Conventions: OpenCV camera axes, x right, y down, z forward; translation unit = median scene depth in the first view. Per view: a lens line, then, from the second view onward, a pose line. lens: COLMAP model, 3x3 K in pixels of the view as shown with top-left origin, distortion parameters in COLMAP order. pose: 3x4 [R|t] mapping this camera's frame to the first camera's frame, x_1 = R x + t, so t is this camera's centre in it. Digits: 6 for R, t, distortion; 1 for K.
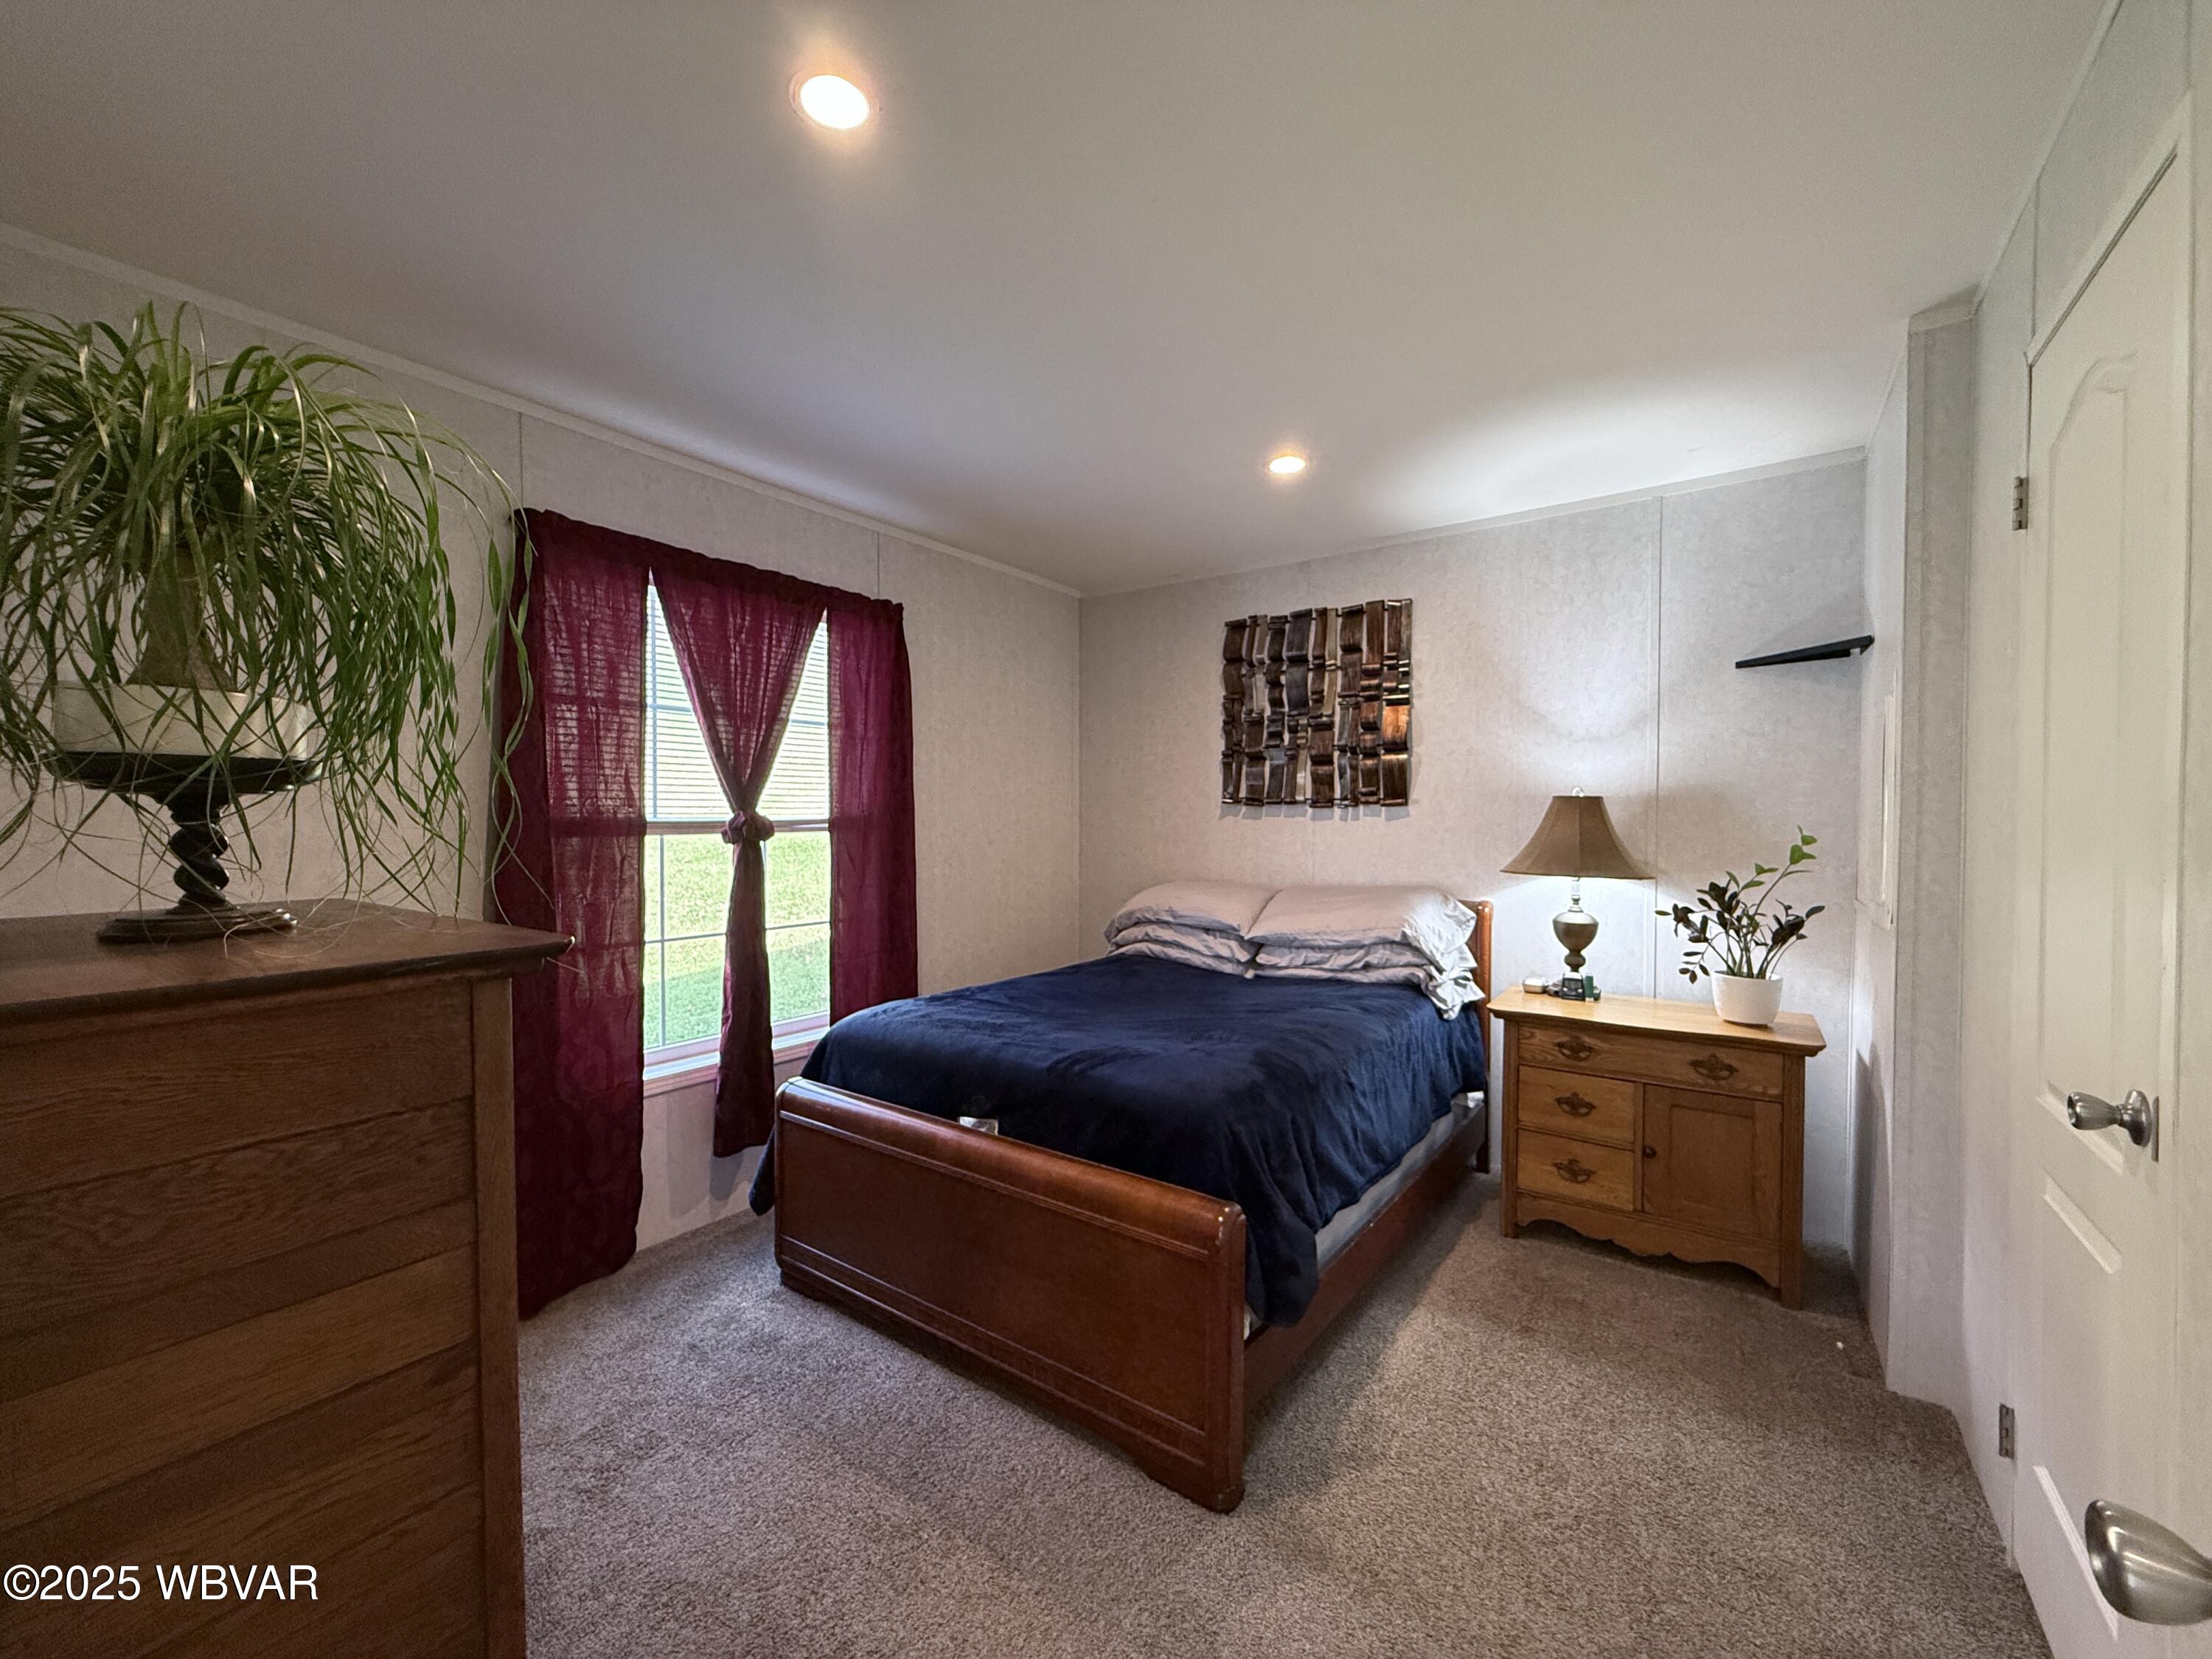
lens RADIAL K [[883.0, 0, 1109.0], [0, 883.0, 836.0], [0, 0, 1]] dist [-0.002714, 0.000349]
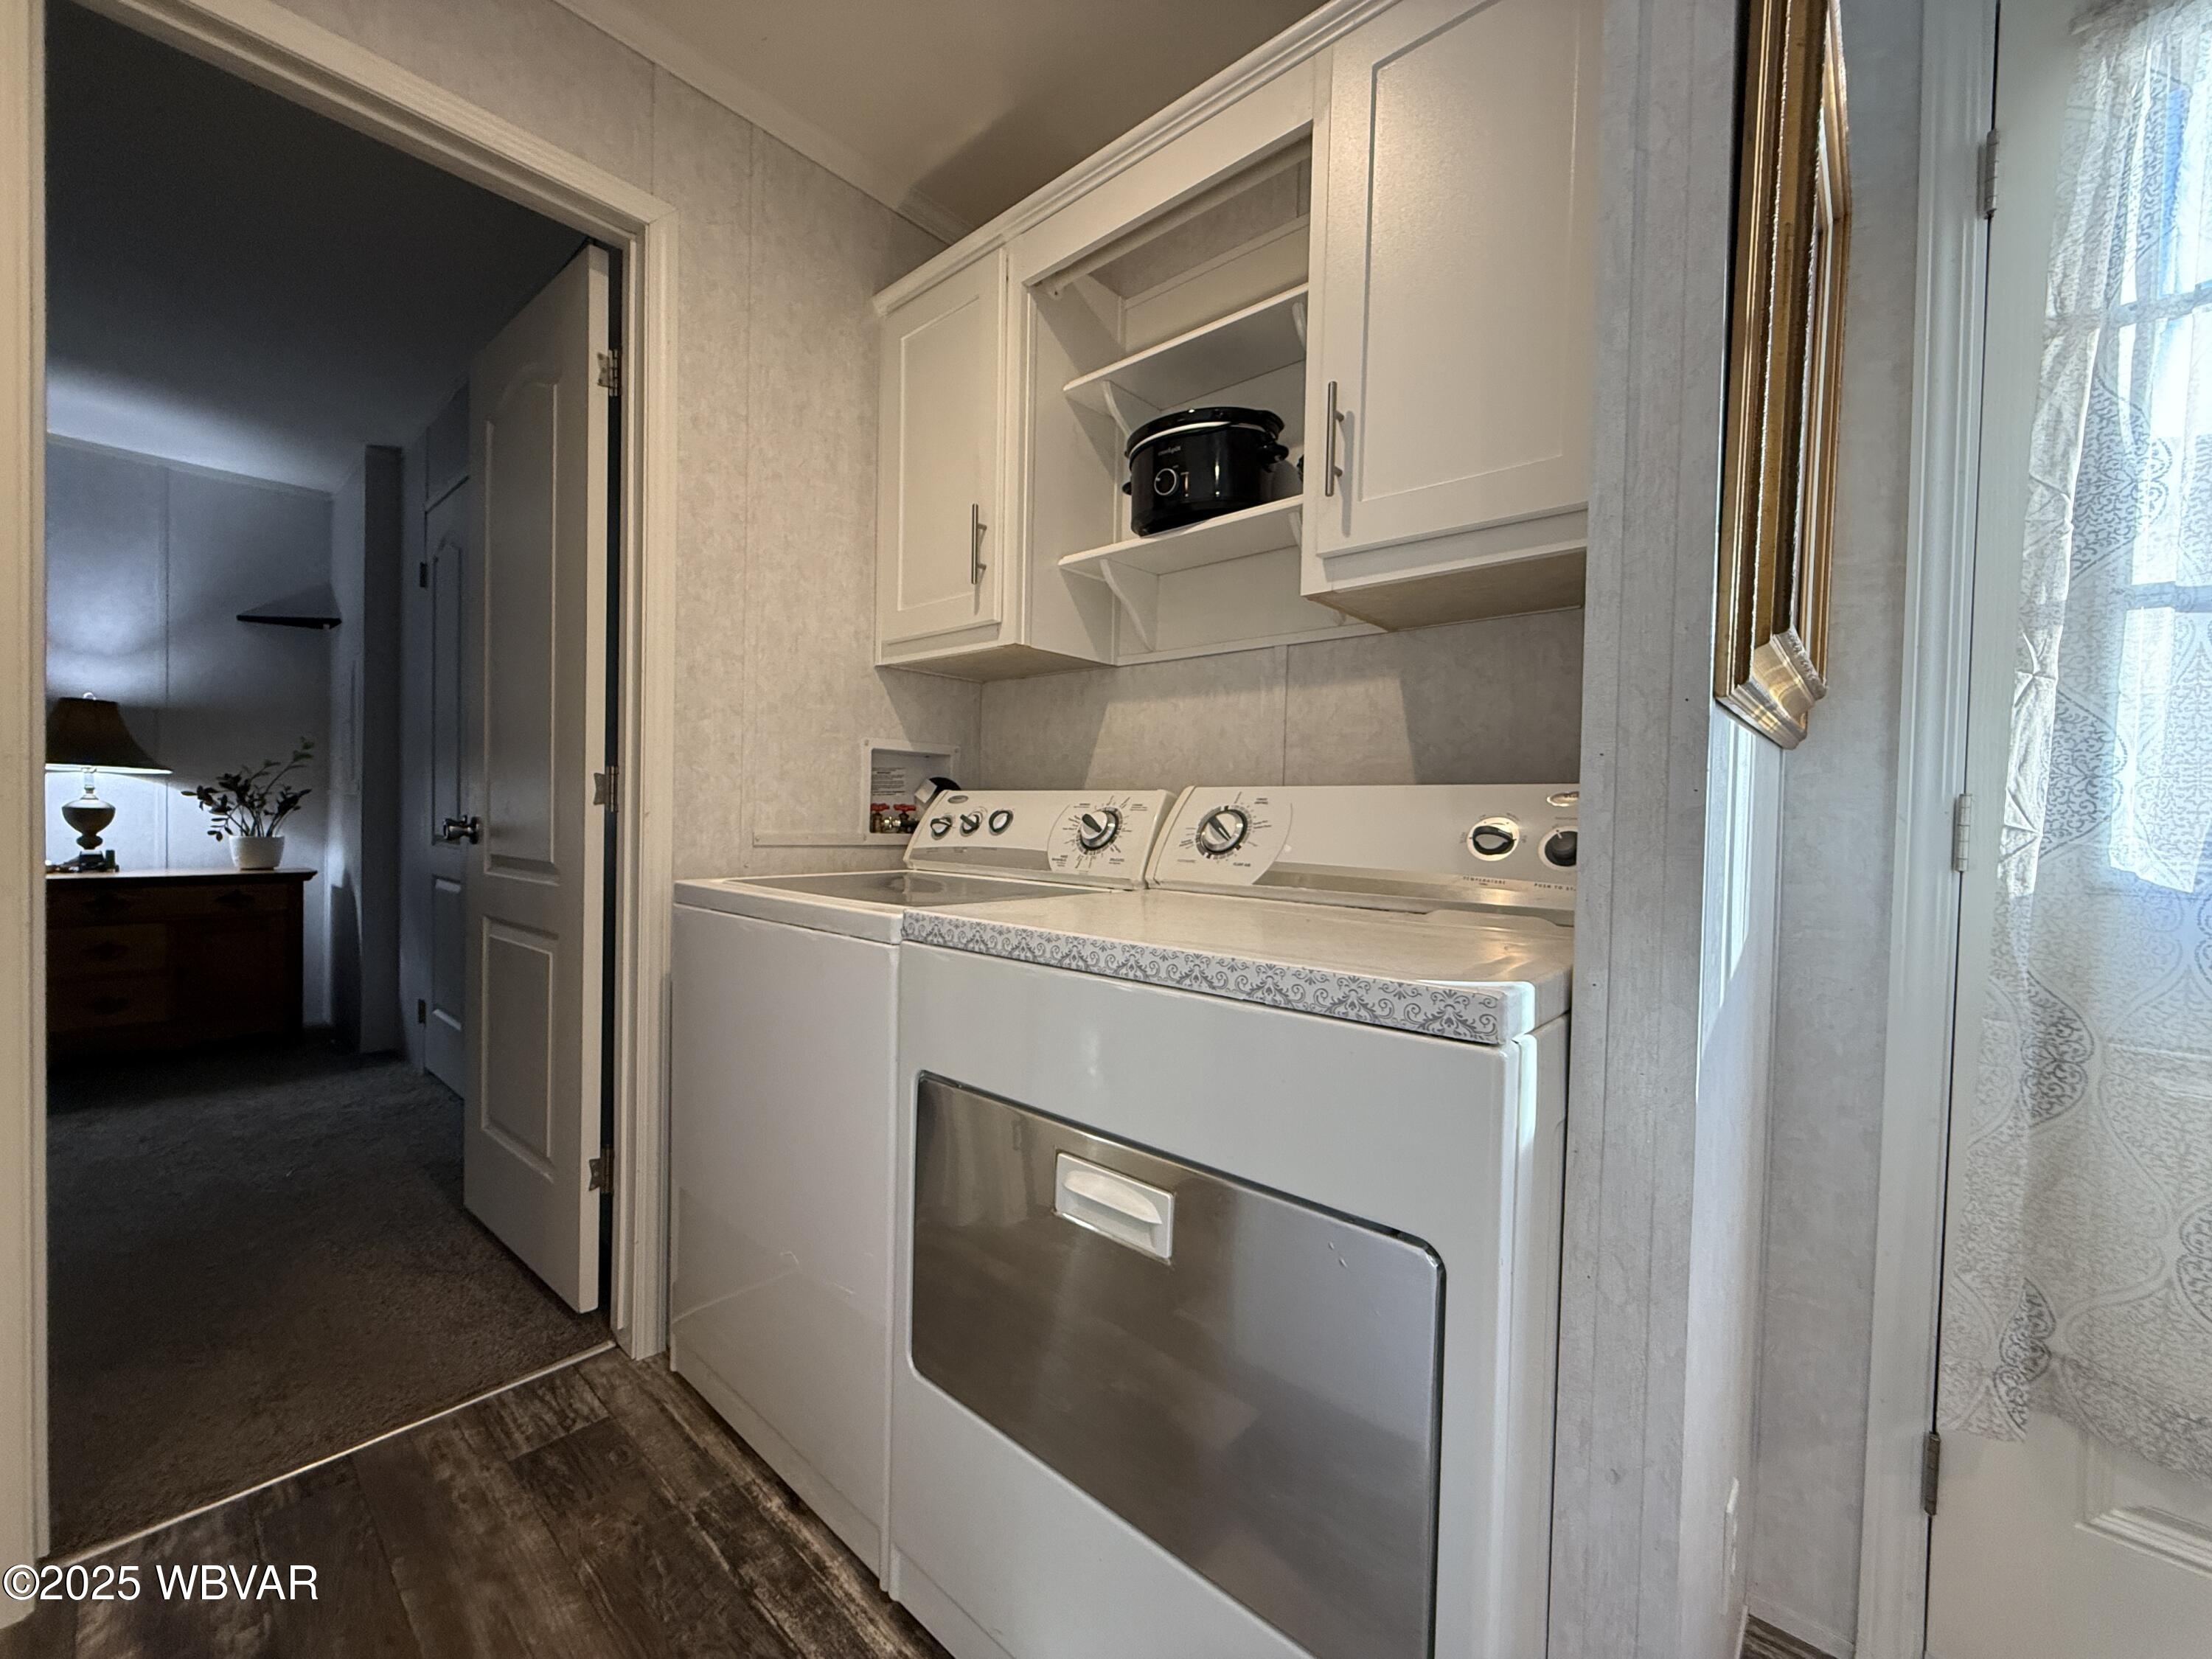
lens RADIAL K [[883.0, 0, 1111.8], [0, 883.0, 830.9], [0, 0, 1]] dist [-0.002714, 0.000349]
pose [[0.102004, -0.025430, 0.994459, -0.564138], [-0.010774, 0.999586, 0.026666, 0.093361], [-0.994726, -0.013434, 0.101688, -0.535021]]
